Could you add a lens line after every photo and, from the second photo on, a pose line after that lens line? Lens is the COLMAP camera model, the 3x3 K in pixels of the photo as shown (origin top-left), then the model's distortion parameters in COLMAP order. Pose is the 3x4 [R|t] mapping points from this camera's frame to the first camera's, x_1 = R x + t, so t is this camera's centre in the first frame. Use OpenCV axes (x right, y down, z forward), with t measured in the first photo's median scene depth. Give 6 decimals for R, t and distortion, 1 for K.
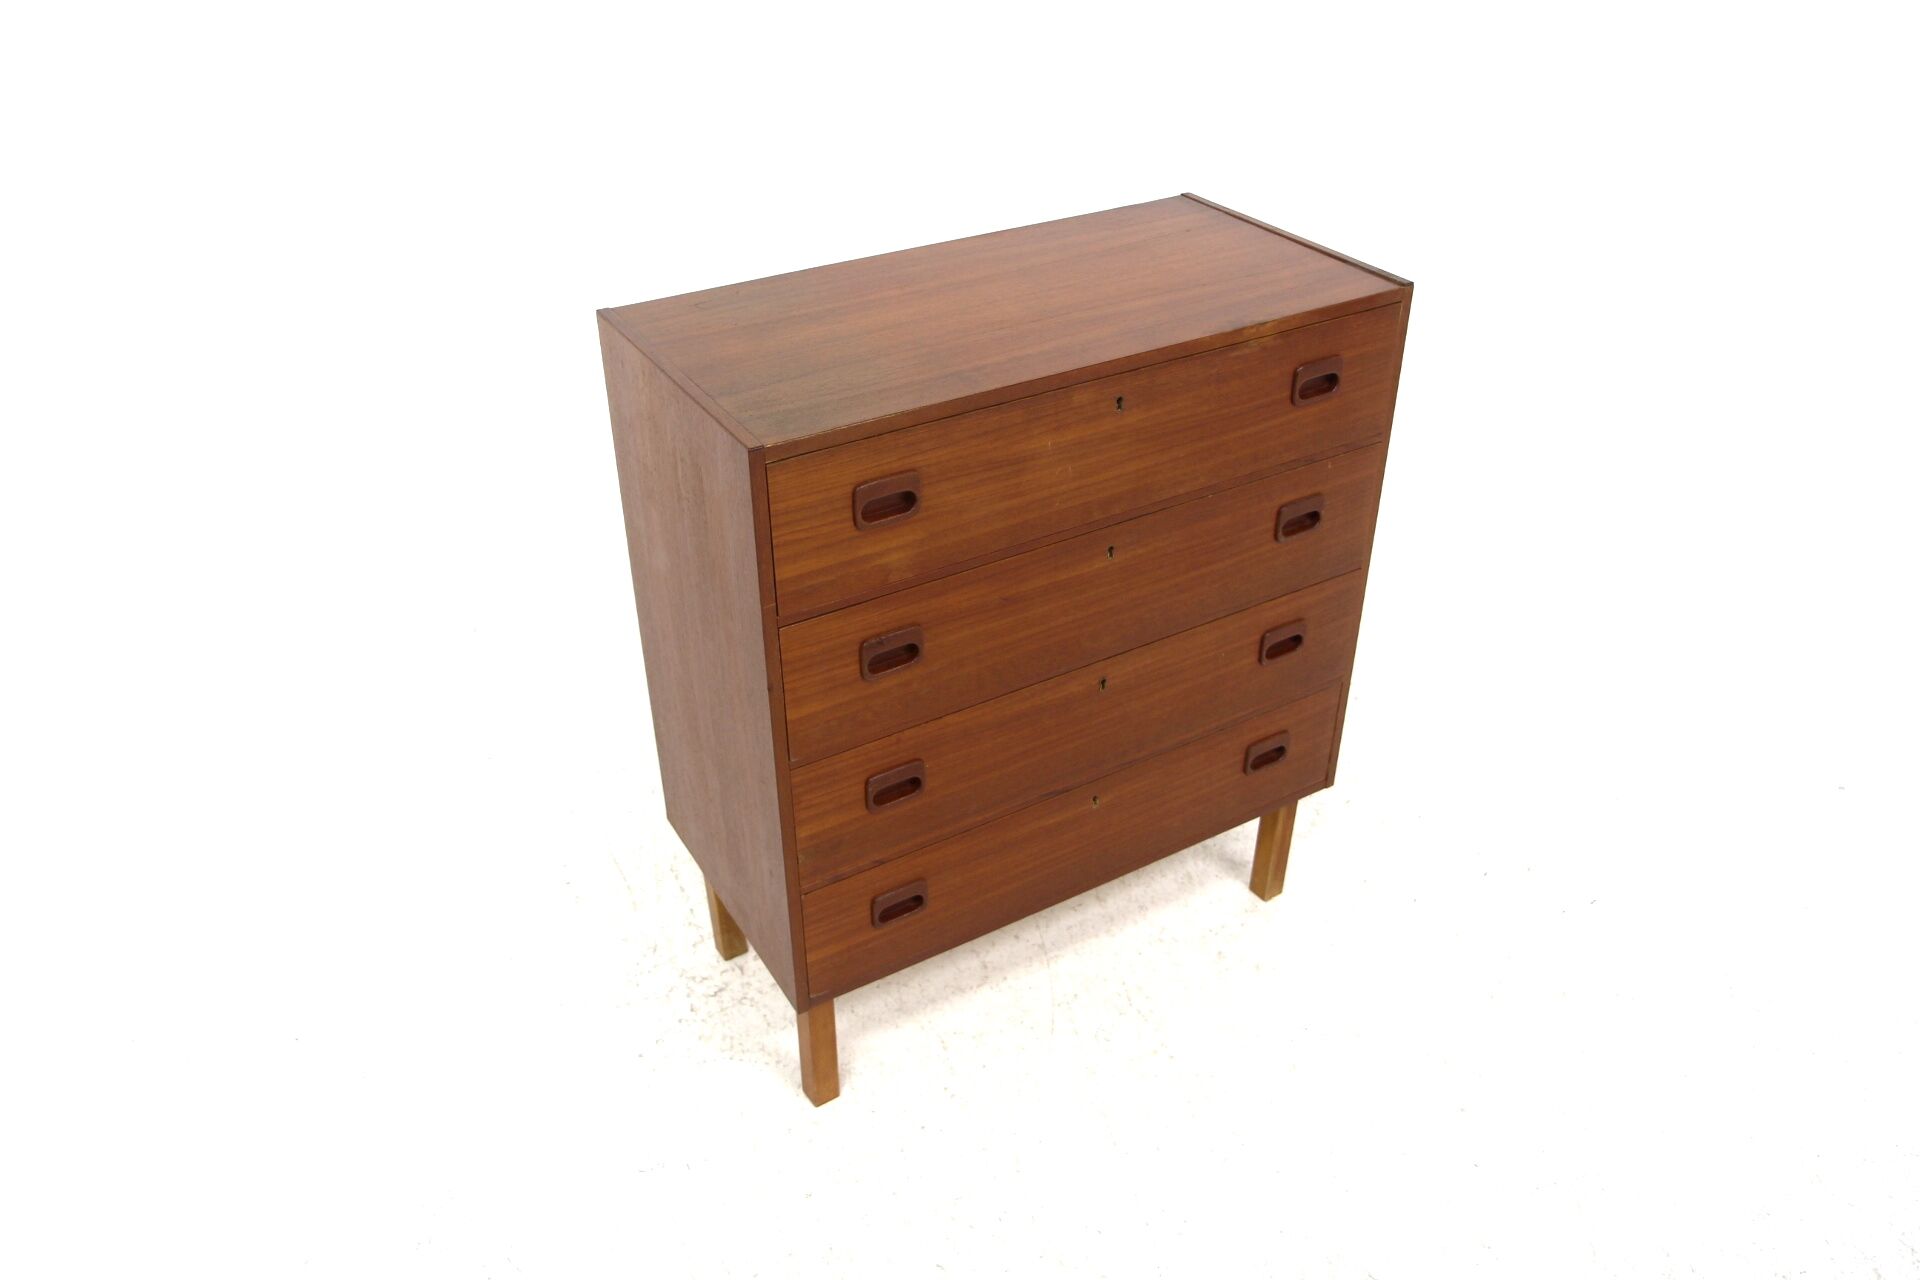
lens RADIAL K [[1495.6, 0, 963.1], [0, 1495.6, 651.8], [0, 0, 1]] dist [-0.092377, -0.002228]
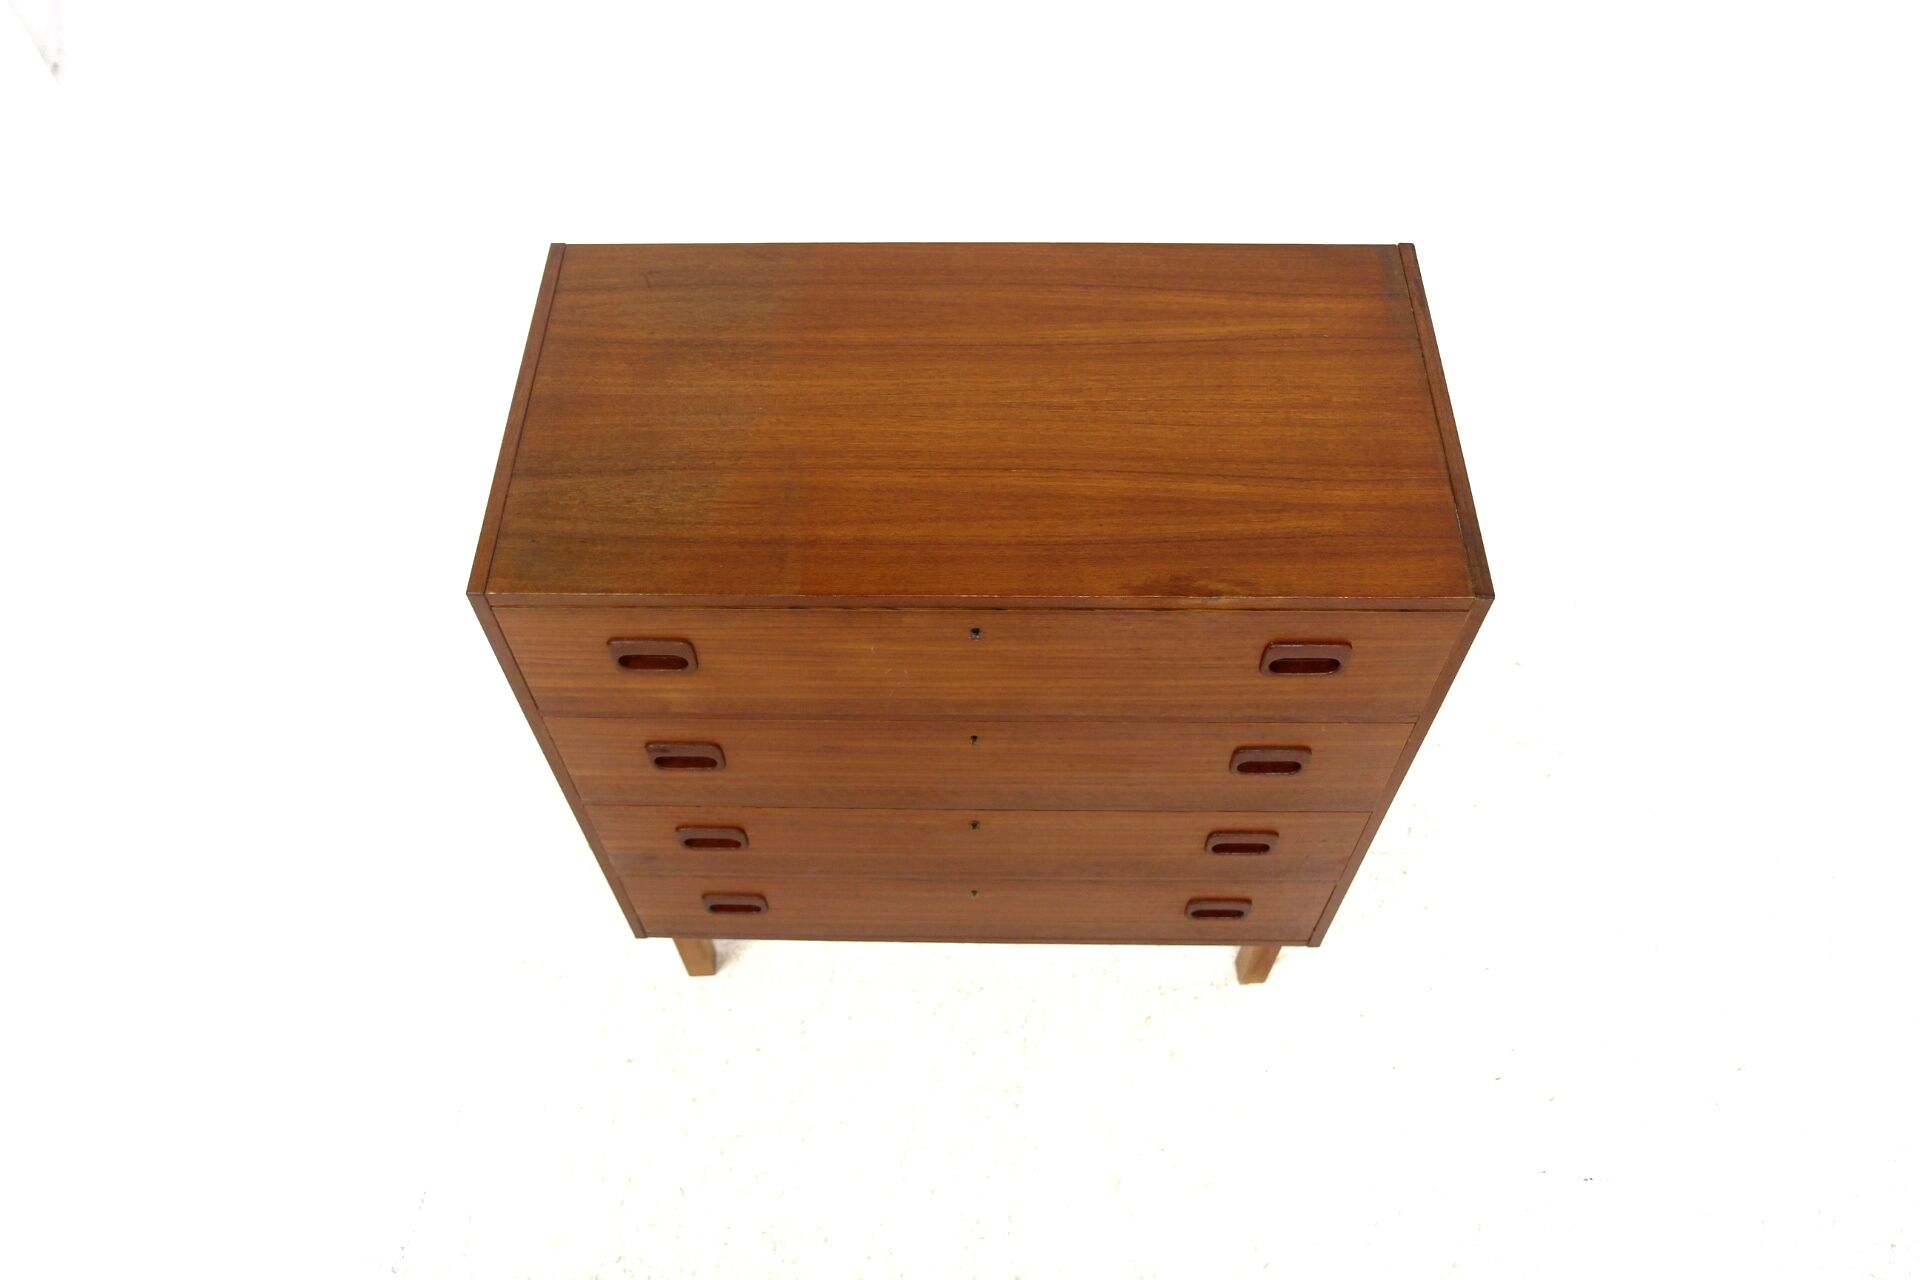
lens RADIAL K [[1495.6, 0, 956.4], [0, 1495.6, 636.0], [0, 0, 1]] dist [-0.092377, -0.002228]
pose [[0.851331, 0.434417, -0.294139, 0.314955], [-0.286473, 0.854628, 0.433065, -0.482192], [0.439510, -0.284418, 0.852019, 0.297338]]
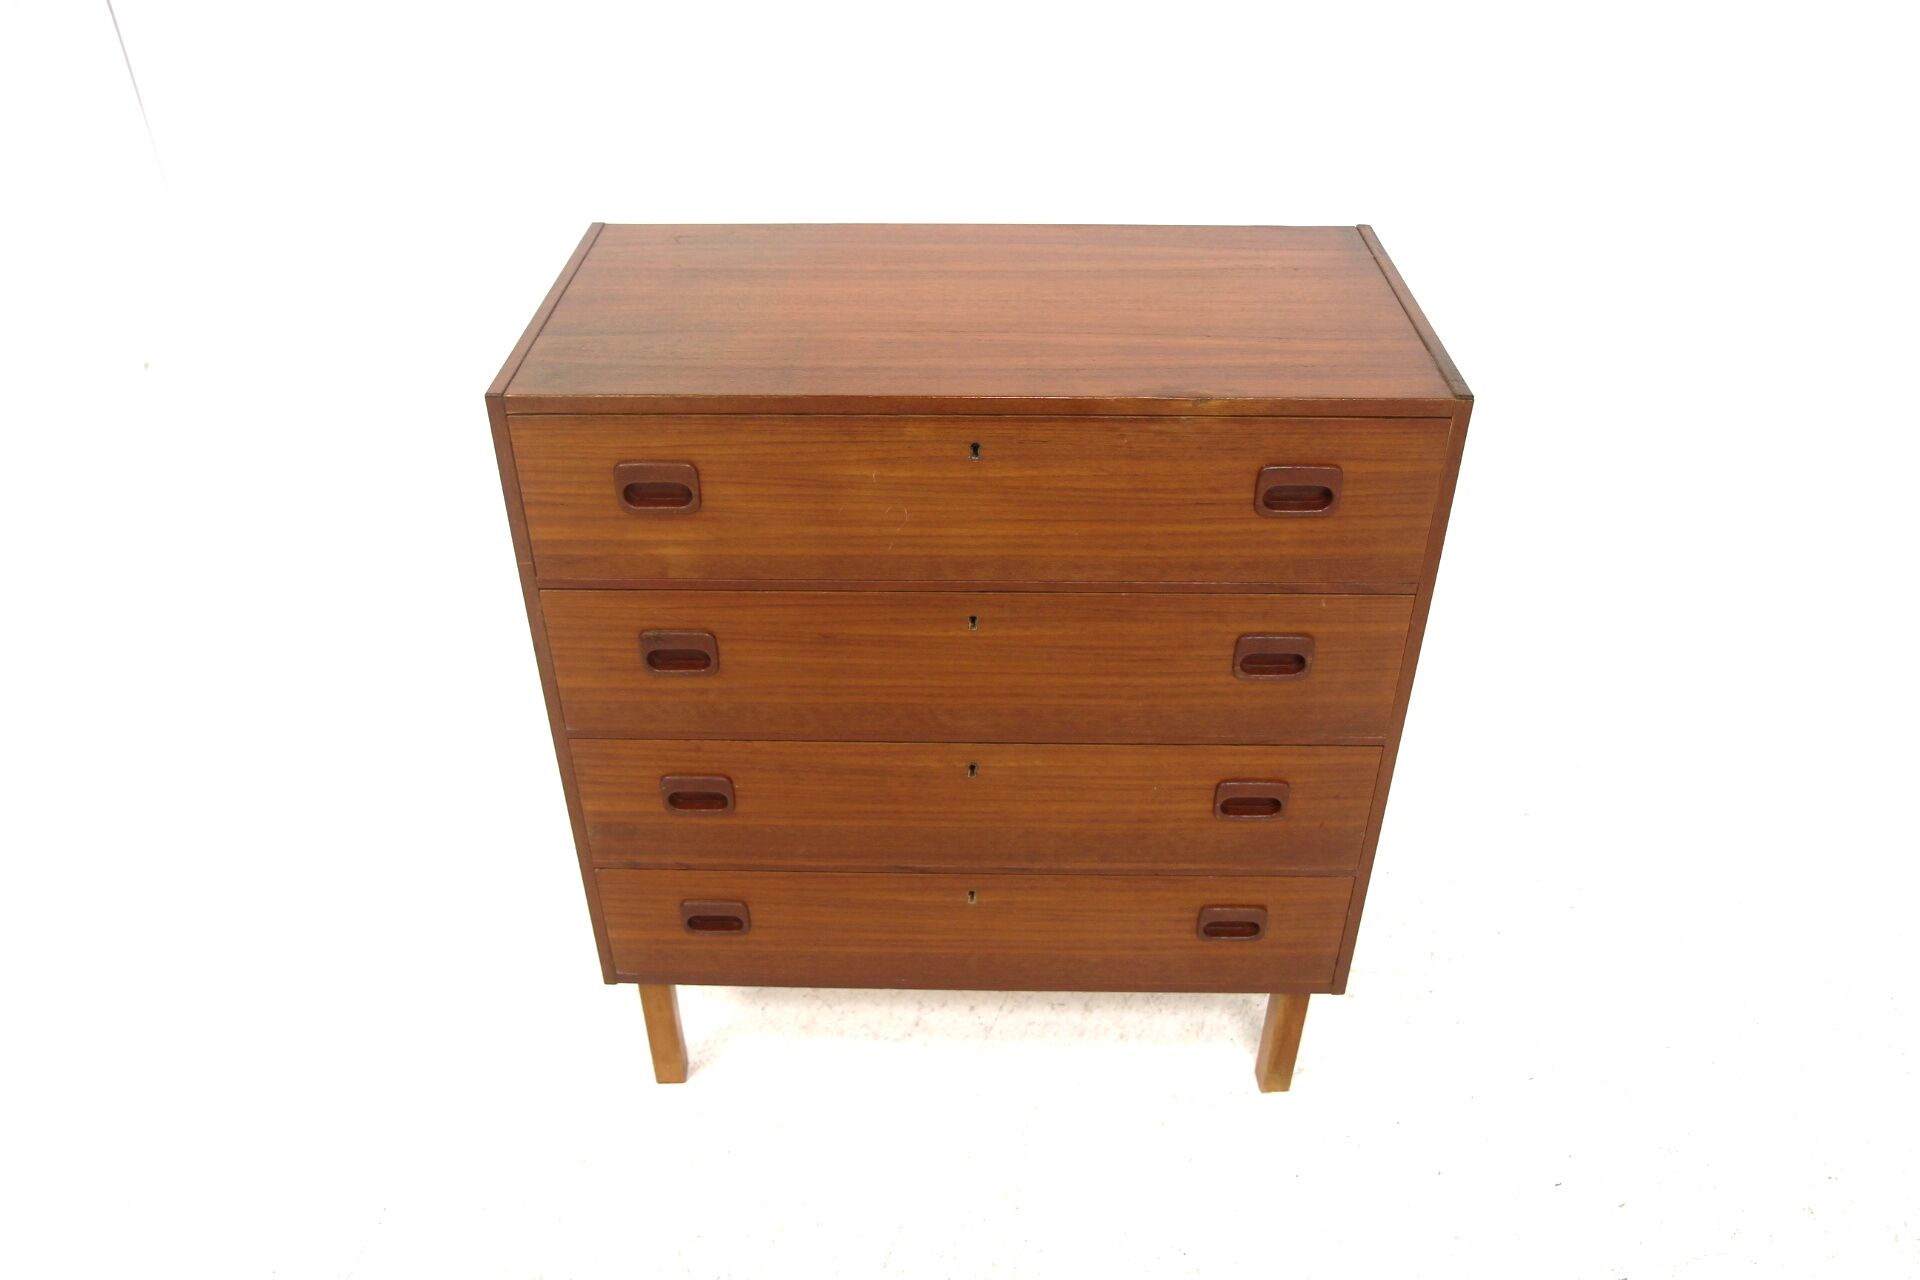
lens RADIAL K [[1495.6, 0, 959.1], [0, 1495.6, 637.9], [0, 0, 1]] dist [-0.092377, -0.002228]
pose [[0.850749, 0.307755, -0.426043, 0.453477], [-0.294329, 0.950571, 0.098918, -0.139720], [0.435427, 0.041243, 0.899279, 0.249667]]
